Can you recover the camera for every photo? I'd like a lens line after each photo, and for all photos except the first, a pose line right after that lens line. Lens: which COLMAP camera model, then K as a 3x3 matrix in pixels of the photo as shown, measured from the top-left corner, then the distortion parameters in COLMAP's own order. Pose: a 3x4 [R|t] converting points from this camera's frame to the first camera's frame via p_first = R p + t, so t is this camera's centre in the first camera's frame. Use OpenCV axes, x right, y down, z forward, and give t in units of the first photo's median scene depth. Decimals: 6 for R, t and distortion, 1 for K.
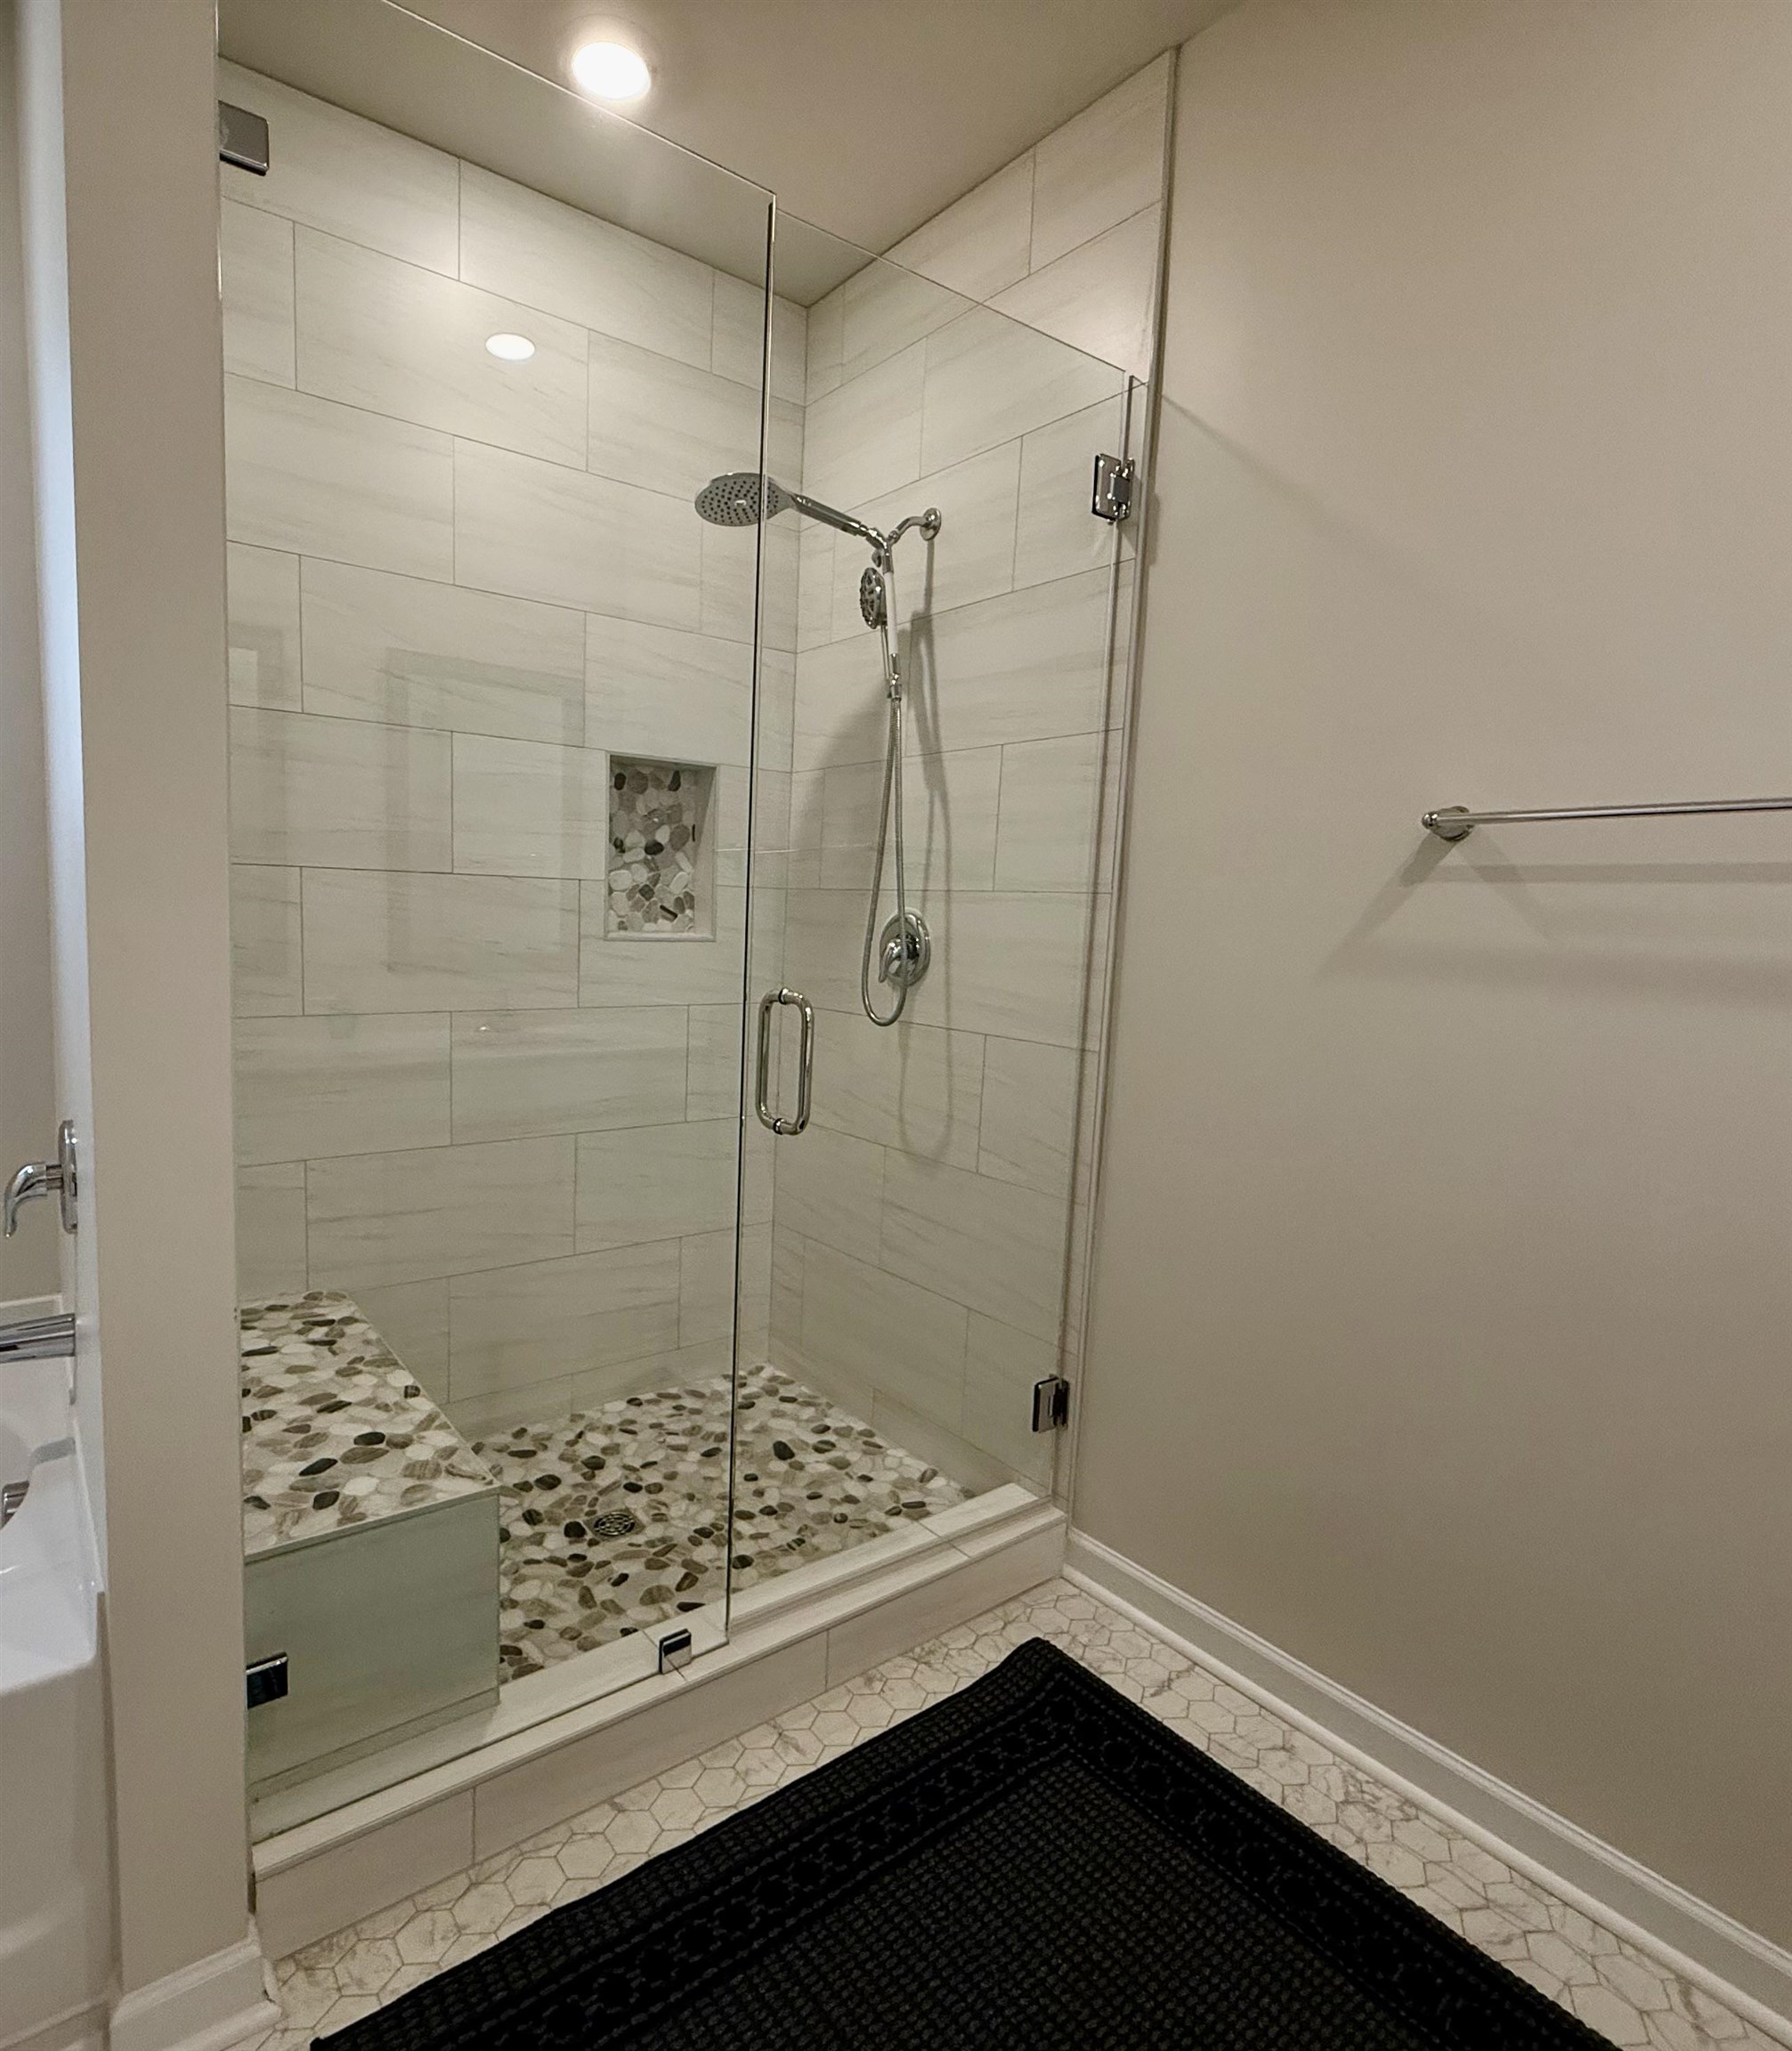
lens RADIAL K [[998.0, 0, 896.0], [0, 998.0, 1025.5], [0, 0, 1]] dist [0.002709, 0.000575]
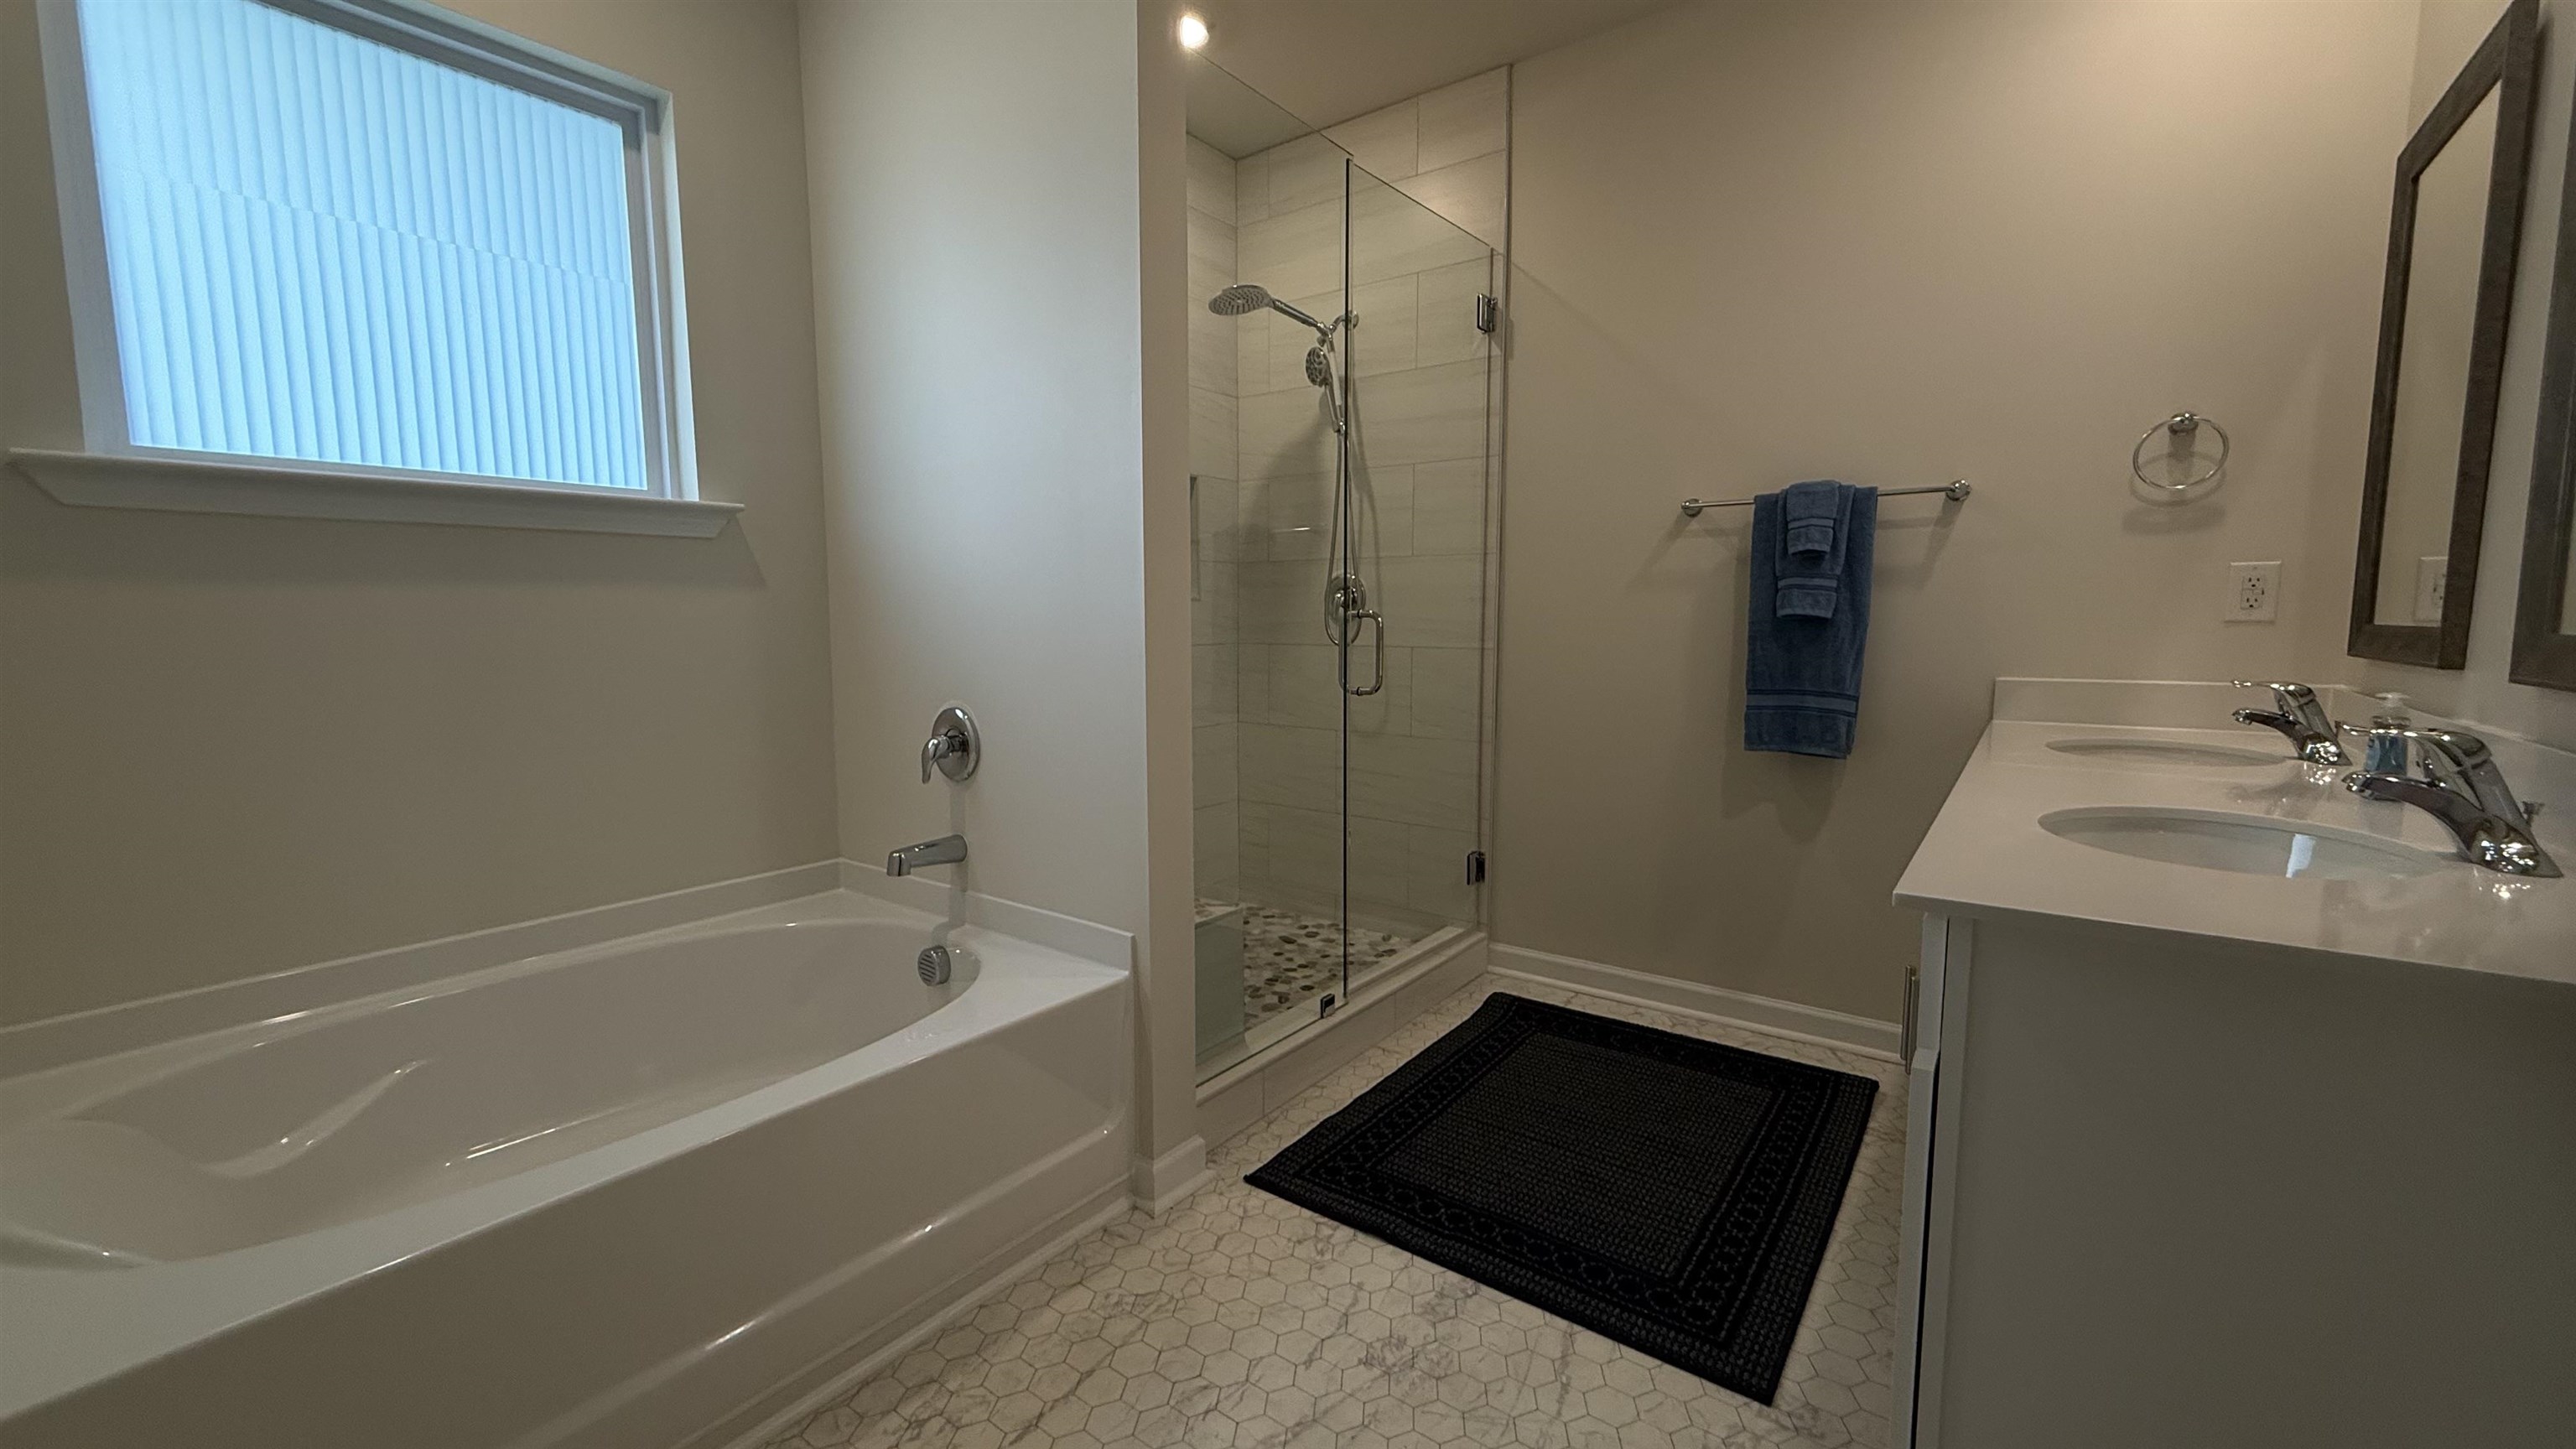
lens RADIAL K [[968.4, 0, 1288.0], [0, 968.4, 724.5], [0, 0, 1]] dist [0.000183, -0.000049]
pose [[0.957688, -0.074493, 0.278001, -0.568850], [0.073206, 0.997204, 0.015022, 0.100378], [-0.278343, 0.005965, 0.960463, -0.445144]]
